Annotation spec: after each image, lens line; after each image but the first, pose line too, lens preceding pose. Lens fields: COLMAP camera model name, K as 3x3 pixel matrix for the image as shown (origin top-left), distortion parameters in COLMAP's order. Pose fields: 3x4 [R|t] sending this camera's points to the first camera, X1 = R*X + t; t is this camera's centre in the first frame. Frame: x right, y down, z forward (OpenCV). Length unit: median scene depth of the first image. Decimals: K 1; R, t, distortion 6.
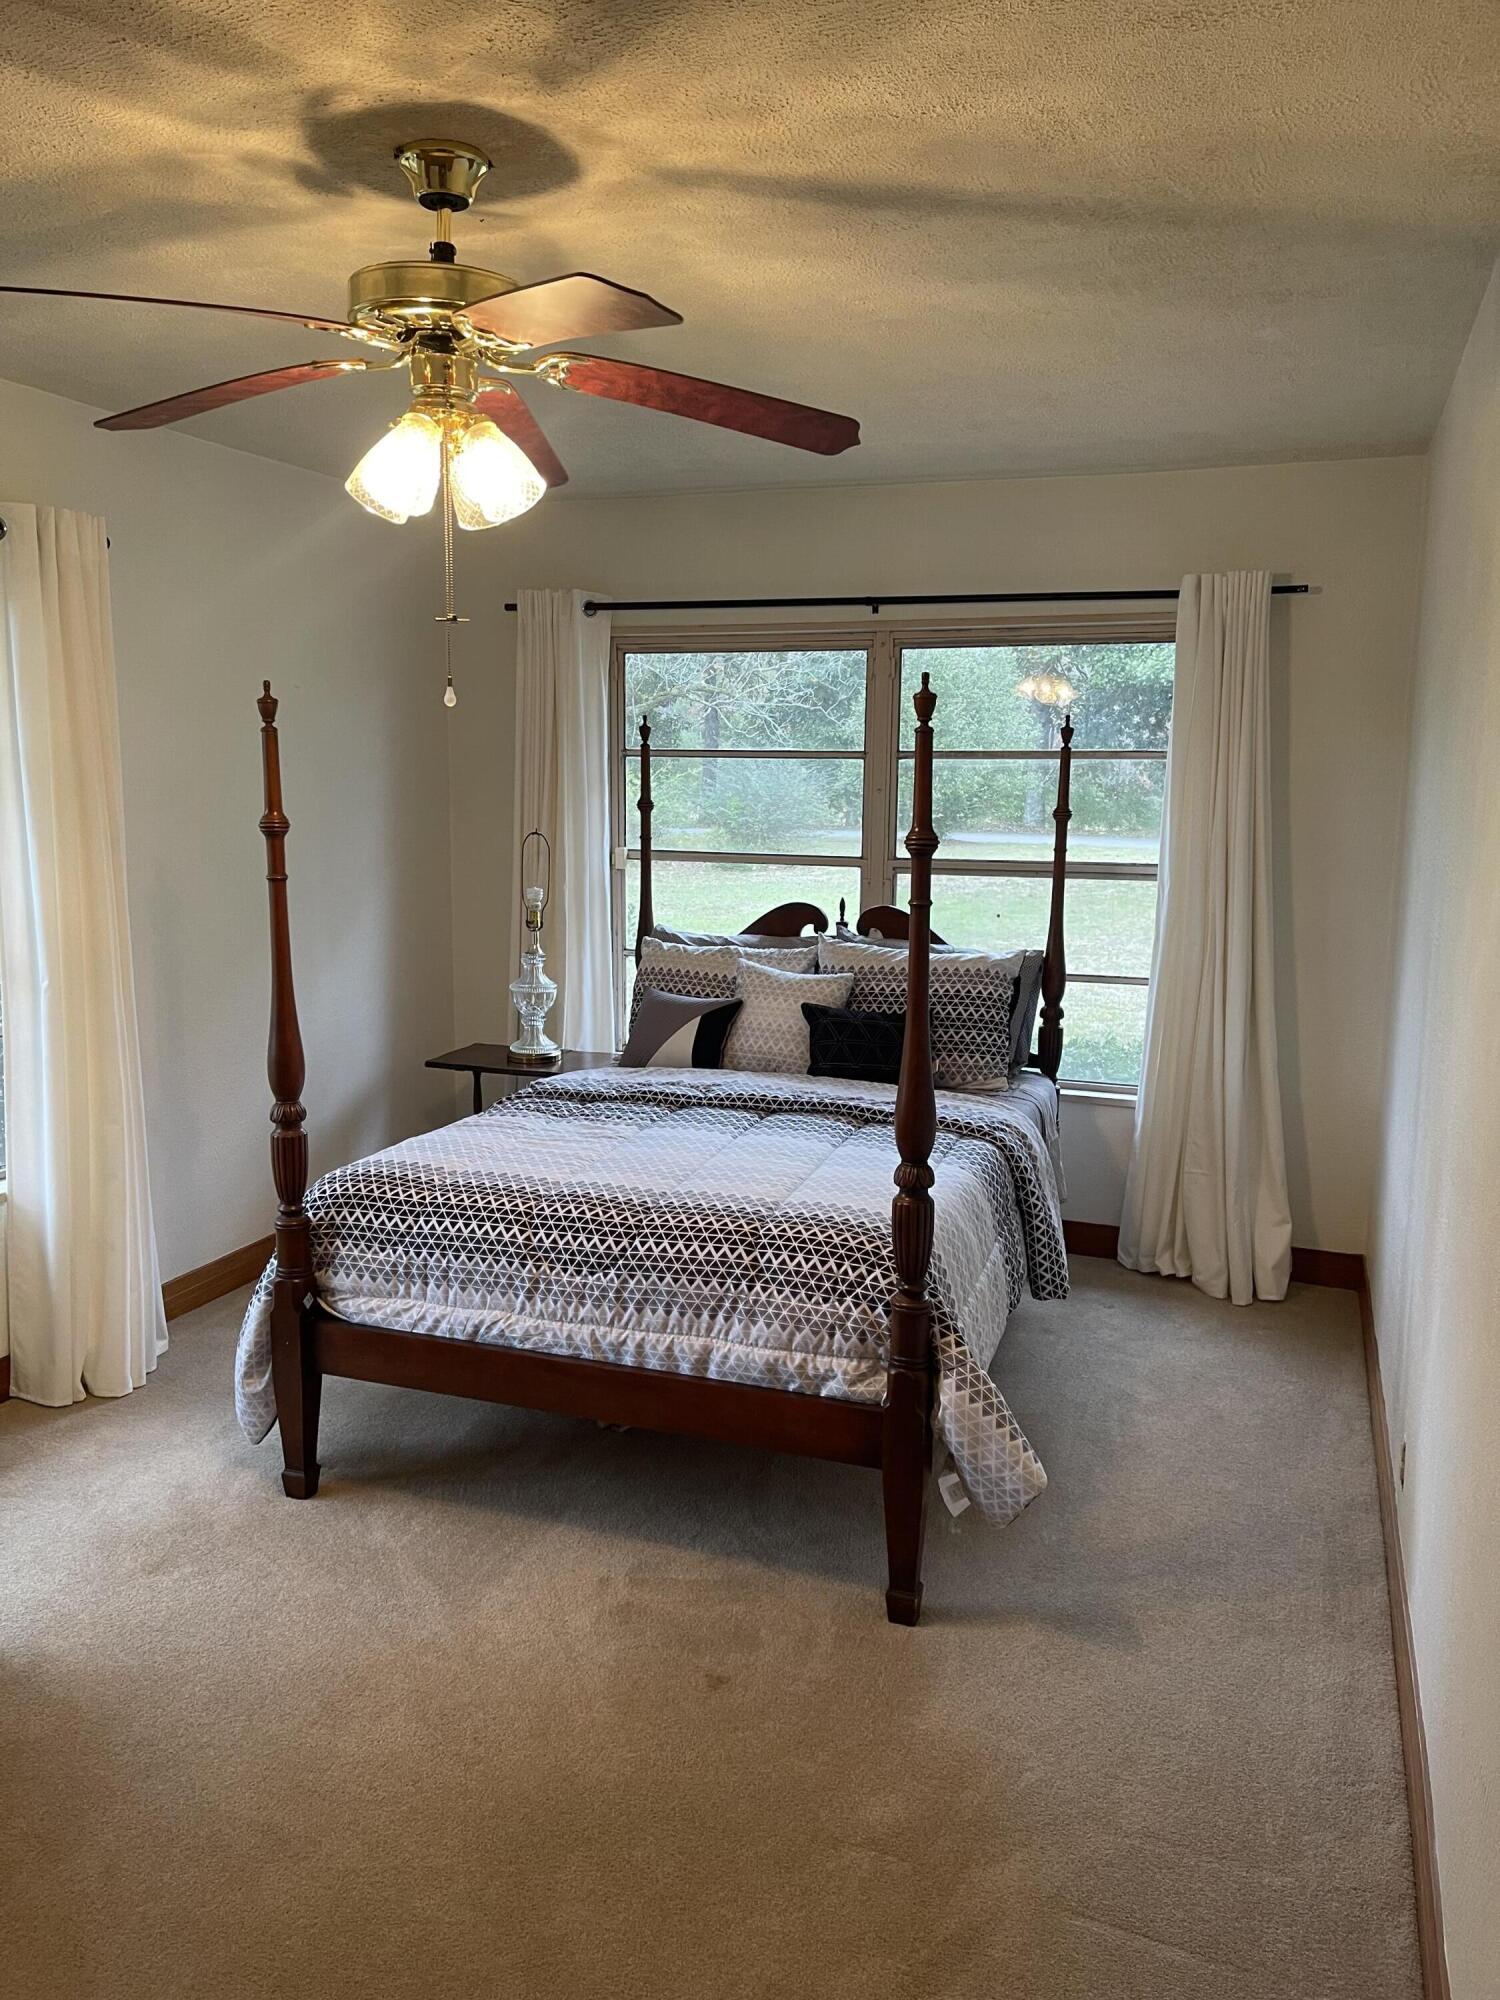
lens RADIAL K [[1503.0, 0, 746.9], [0, 1503.0, 1002.5], [0, 0, 1]] dist [0.038693, -0.036000]
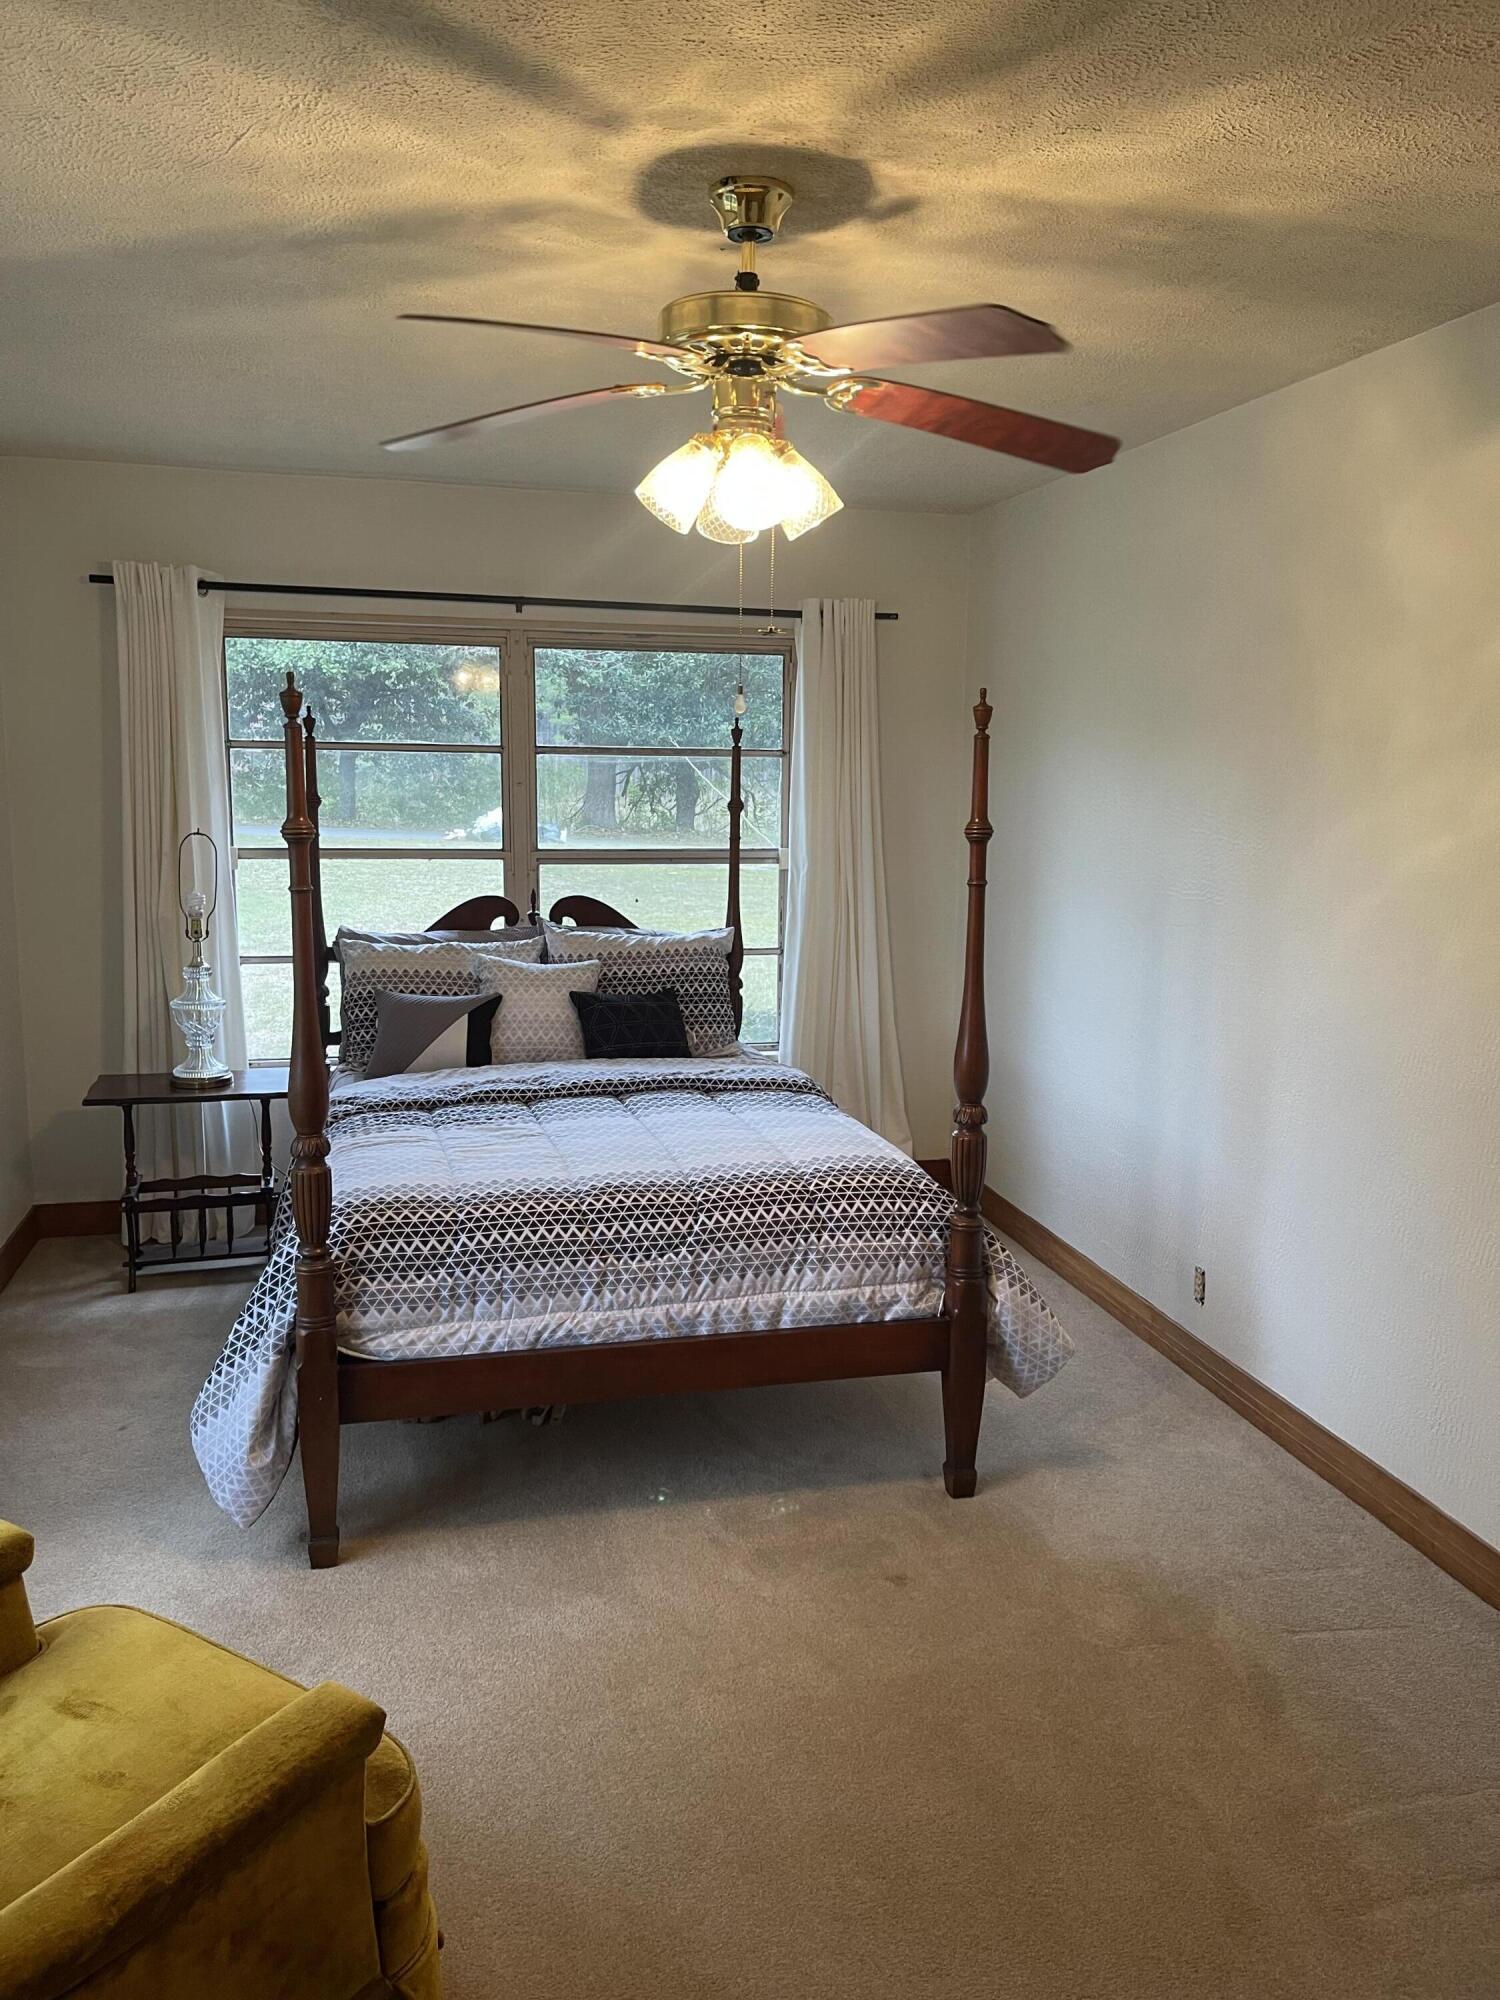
lens RADIAL K [[1503.0, 0, 742.8], [0, 1503.0, 995.7], [0, 0, 1]] dist [0.038693, -0.036000]
pose [[0.830547, -0.084131, 0.550557, -0.587705], [0.082099, 0.996220, 0.028382, -0.022103], [-0.550864, 0.021627, 0.834315, 0.096726]]
